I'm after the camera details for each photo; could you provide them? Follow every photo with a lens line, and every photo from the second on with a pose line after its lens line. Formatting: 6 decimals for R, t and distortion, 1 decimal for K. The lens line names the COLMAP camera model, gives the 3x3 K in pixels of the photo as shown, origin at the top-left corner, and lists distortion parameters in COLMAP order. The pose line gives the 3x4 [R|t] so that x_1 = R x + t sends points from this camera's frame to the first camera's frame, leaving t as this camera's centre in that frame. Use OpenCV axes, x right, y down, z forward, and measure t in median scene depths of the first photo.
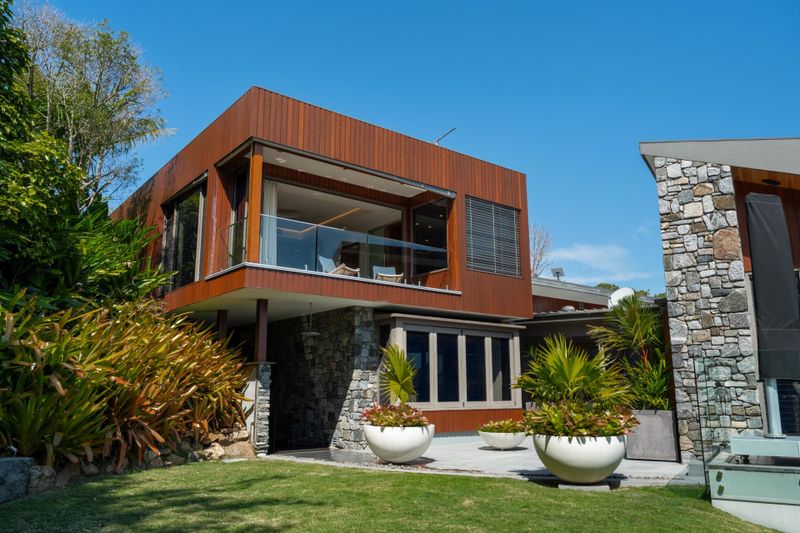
lens RADIAL K [[614.6, 0, 401.6], [0, 614.6, 264.9], [0, 0, 1]] dist [0.001112, -0.002035]
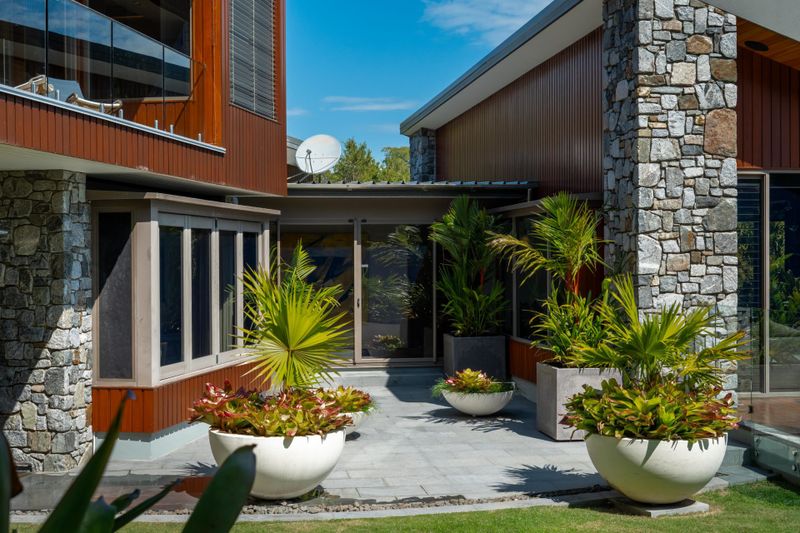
lens RADIAL K [[1093.4, 0, 400.4], [0, 1093.4, 266.7], [0, 0, 1]] dist [0.016453, 0.000000]
pose [[0.761257, -0.004676, 0.648434, -0.533924], [-0.131261, 0.978162, 0.161153, -0.036494], [-0.635026, -0.207793, 0.744019, 0.274338]]
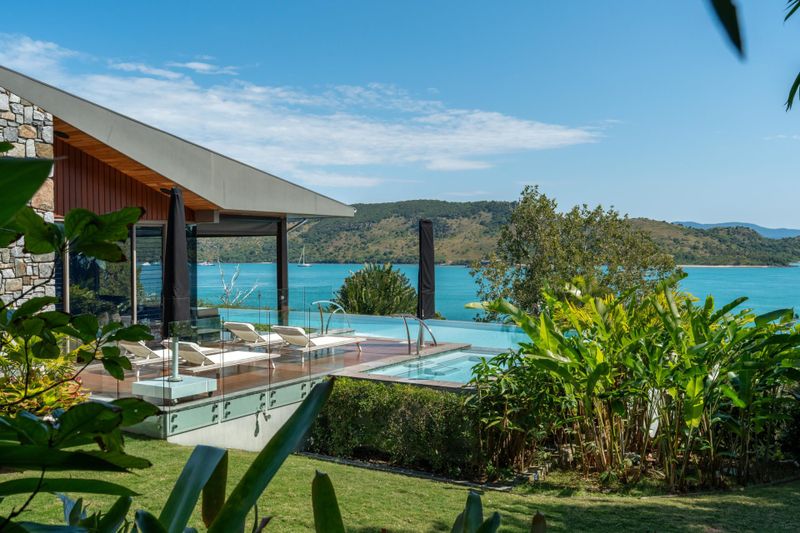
lens RADIAL K [[766.6, 0, 401.2], [0, 766.6, 260.8], [0, 0, 1]] dist [0.001338, 0.000000]
pose [[0.019795, -0.013066, 0.999719, -0.695687], [-0.202946, 0.979046, 0.016814, -0.065293], [-0.978990, -0.203222, 0.016728, 0.376405]]
